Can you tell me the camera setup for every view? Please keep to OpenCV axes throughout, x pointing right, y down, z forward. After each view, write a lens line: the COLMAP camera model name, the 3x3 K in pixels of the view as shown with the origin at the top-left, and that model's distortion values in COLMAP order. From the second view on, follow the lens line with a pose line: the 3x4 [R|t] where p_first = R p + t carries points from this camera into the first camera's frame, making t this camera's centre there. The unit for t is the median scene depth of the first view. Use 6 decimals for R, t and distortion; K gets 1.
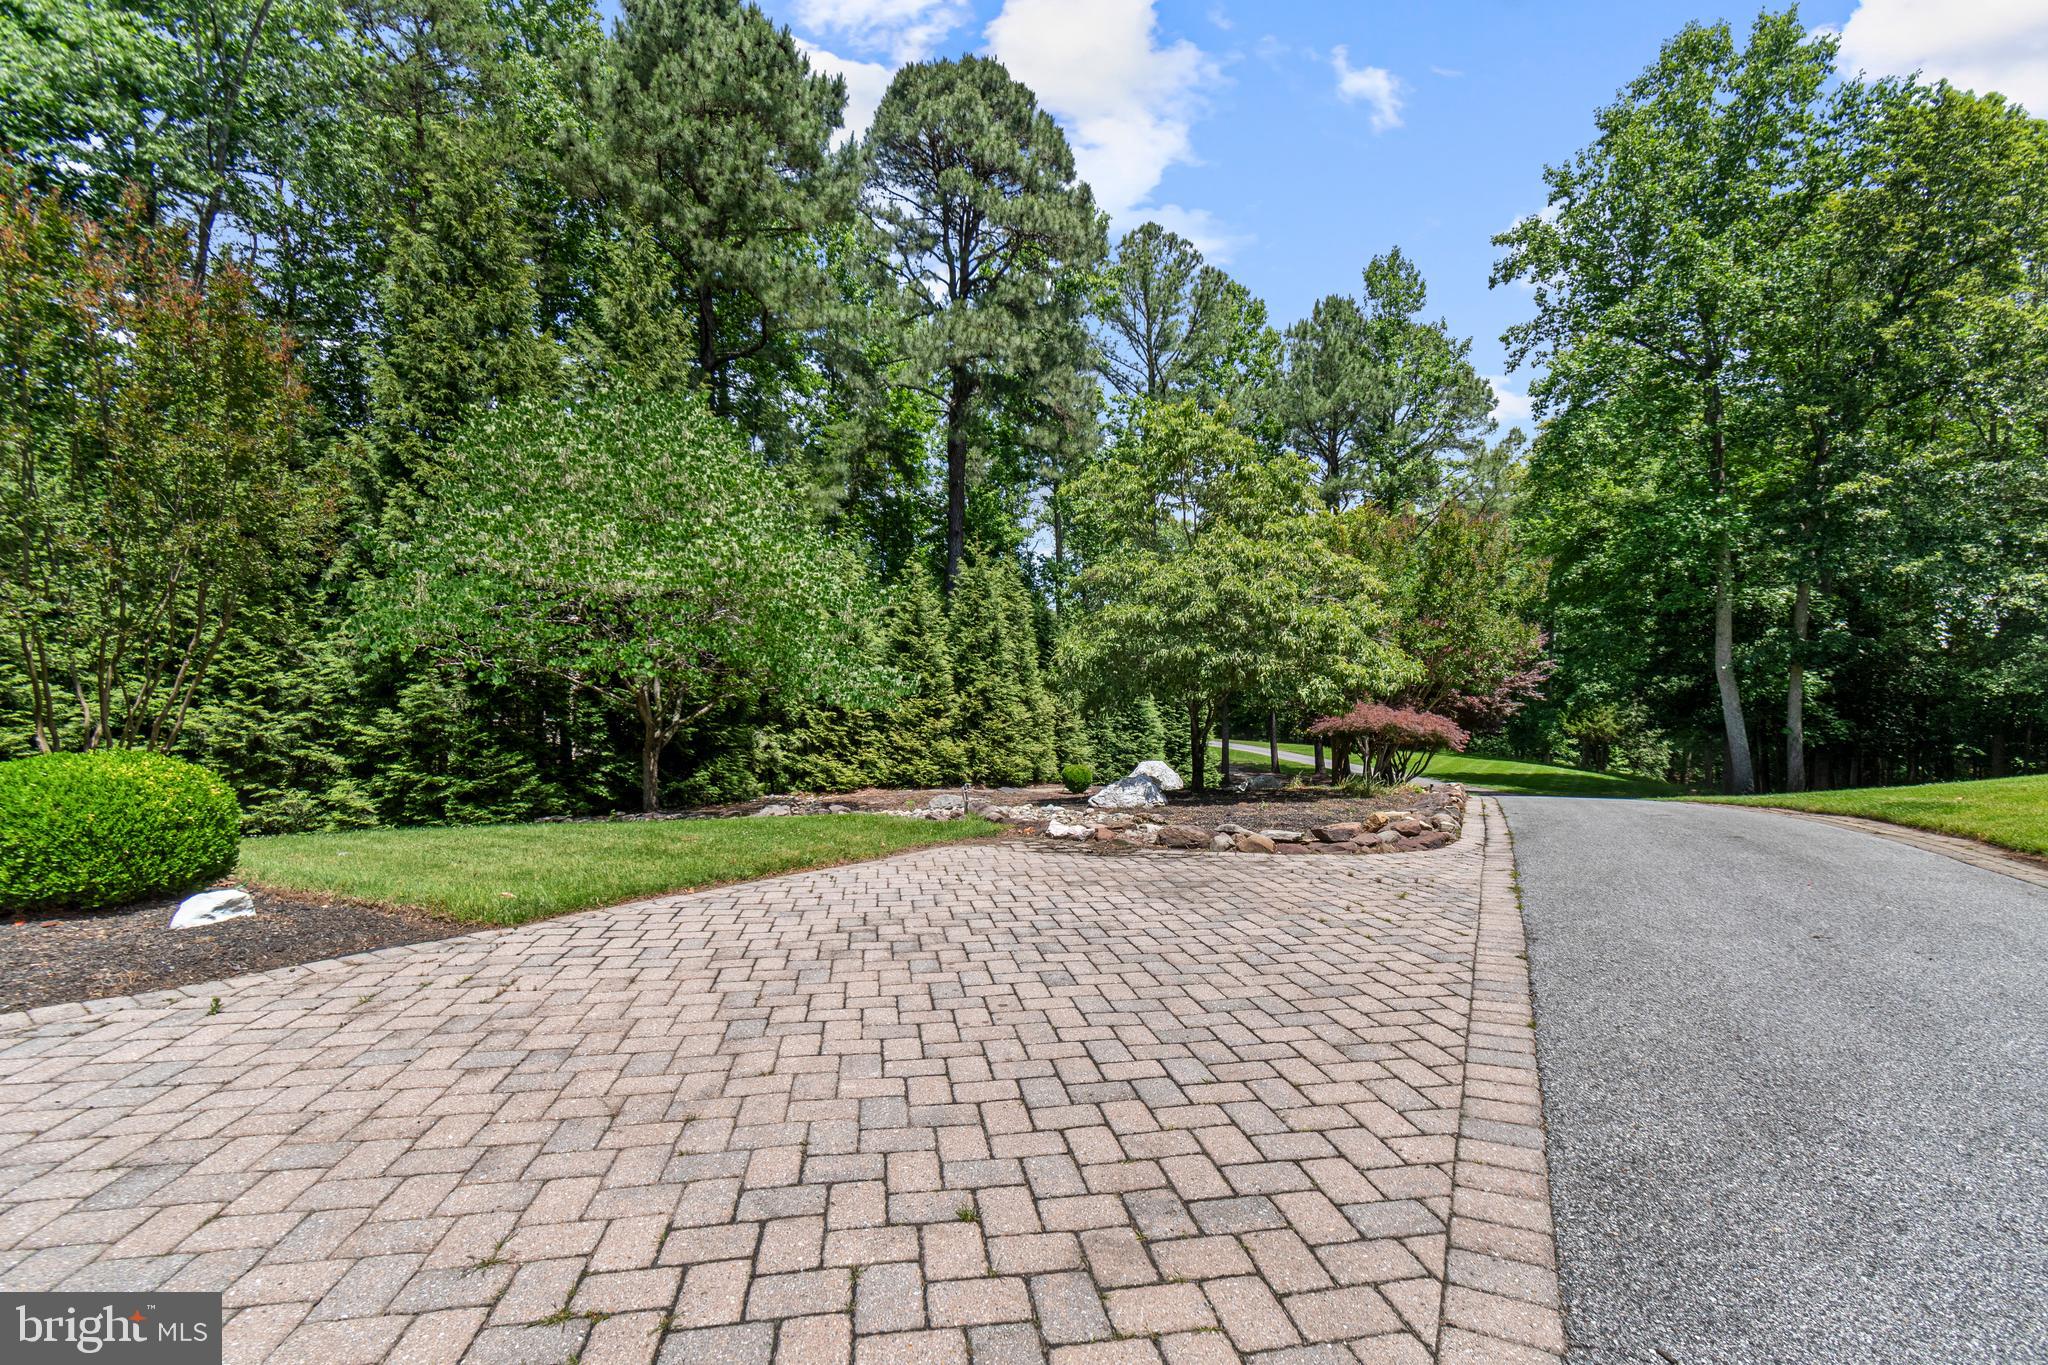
lens RADIAL K [[923.9, 0, 1040.3], [0, 923.9, 686.2], [0, 0, 1]] dist [-0.004354, 0.000555]
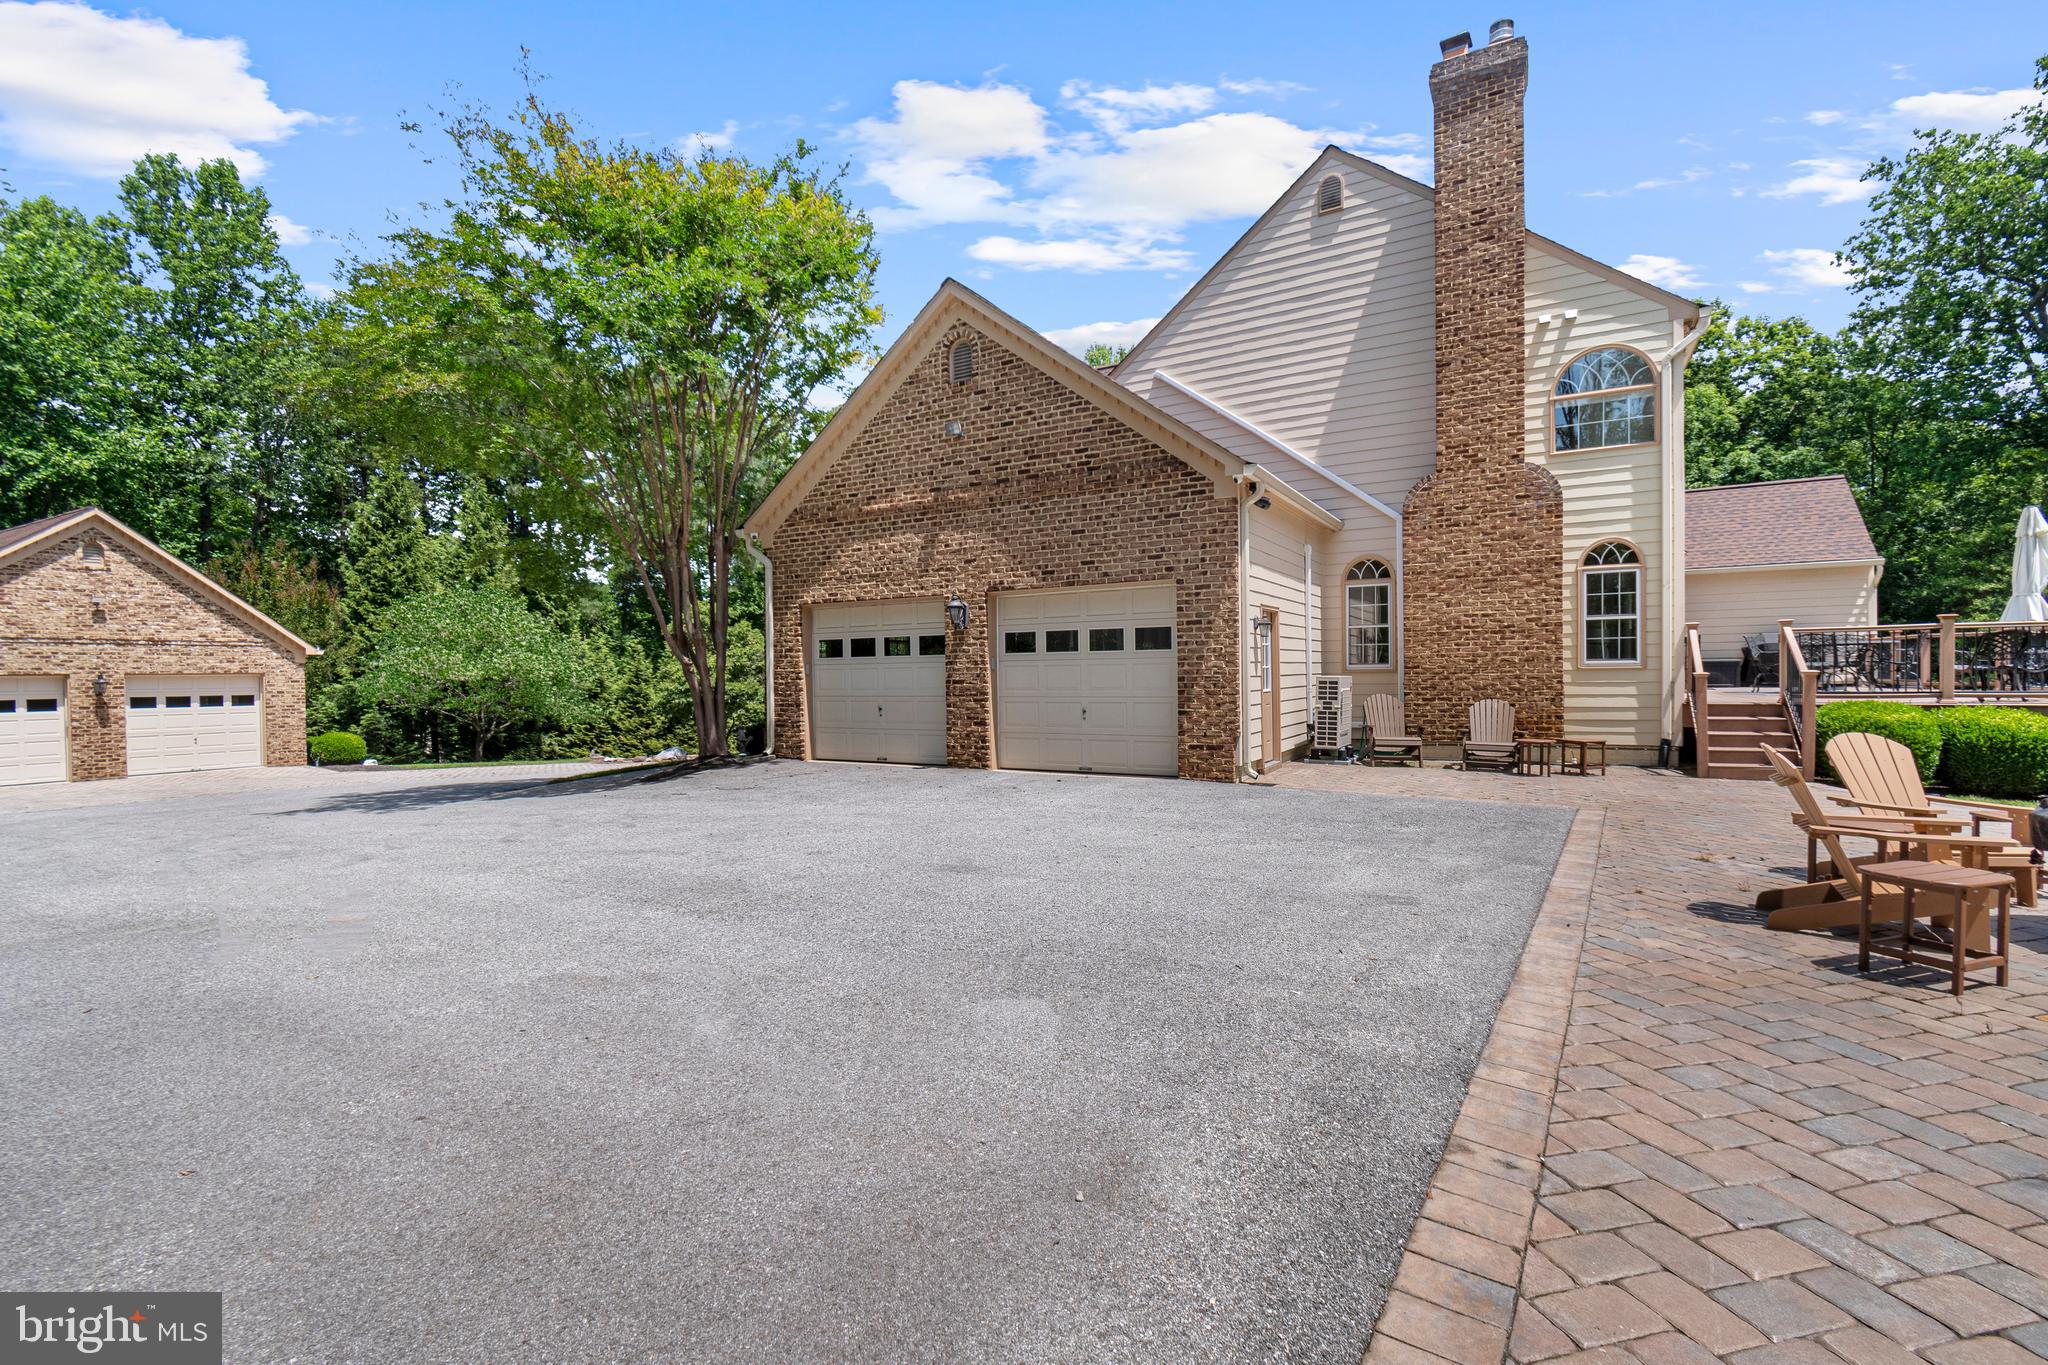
lens RADIAL K [[923.9, 0, 1047.2], [0, 923.9, 683.6], [0, 0, 1]] dist [-0.004354, 0.000555]
pose [[0.992654, -0.003200, 0.120947, 0.531781], [0.005584, 0.999797, -0.019381, -0.017400], [-0.120860, 0.019914, 0.992470, -1.094208]]
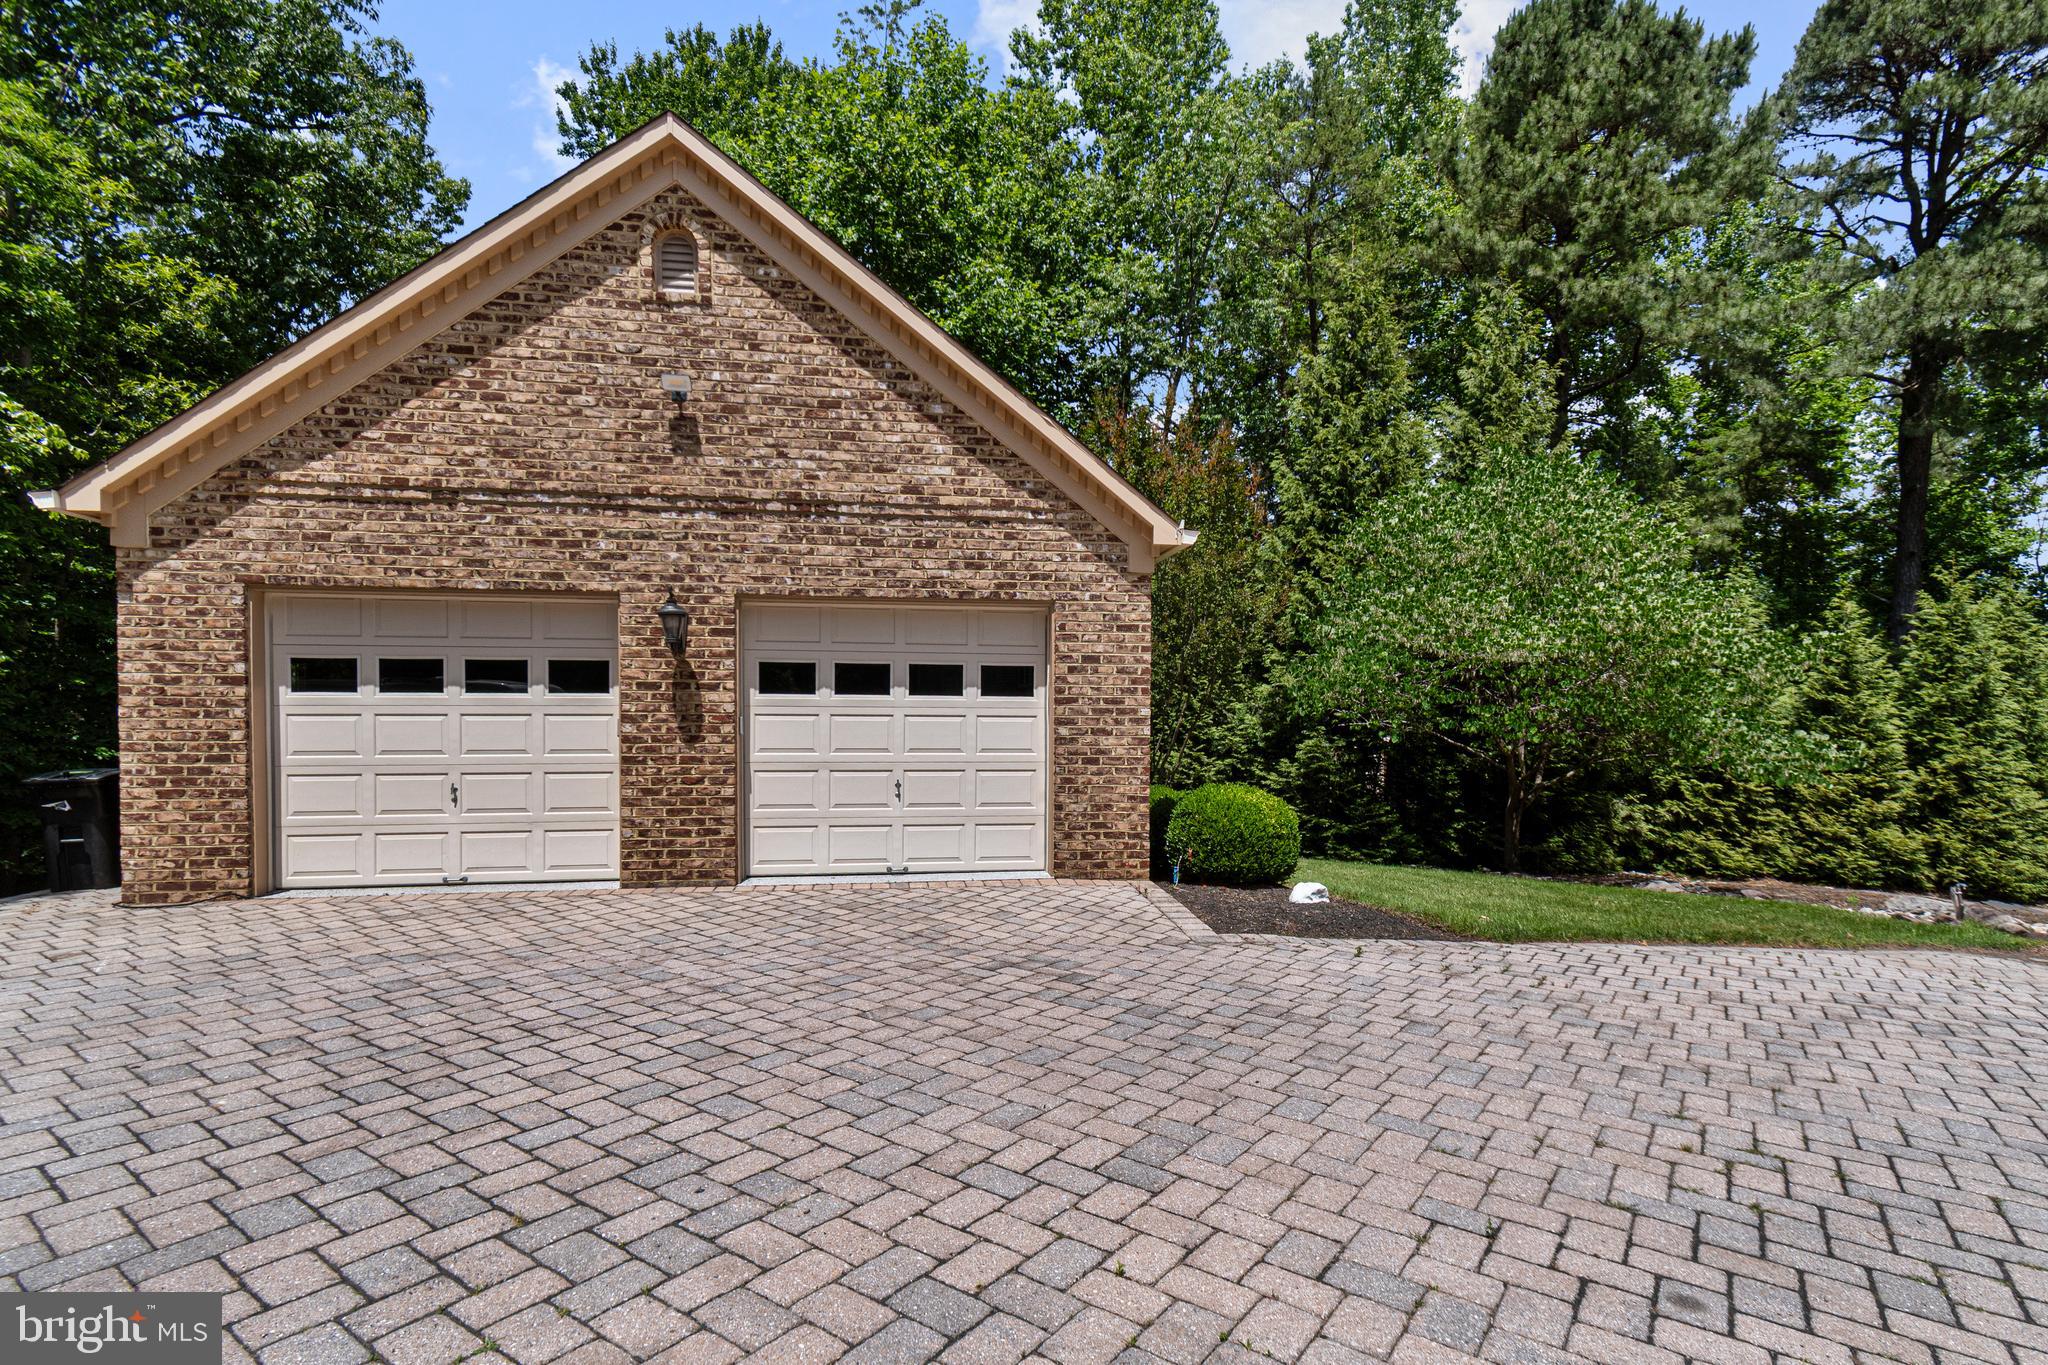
lens RADIAL K [[984.4, 0, 1005.2], [0, 984.4, 736.9], [0, 0, 1]] dist [-0.000612, -0.002623]
pose [[0.686386, 0.027862, -0.726703, -0.017809], [-0.030910, 0.999481, 0.009124, -0.003630], [0.726580, 0.016200, 0.686891, -0.118167]]
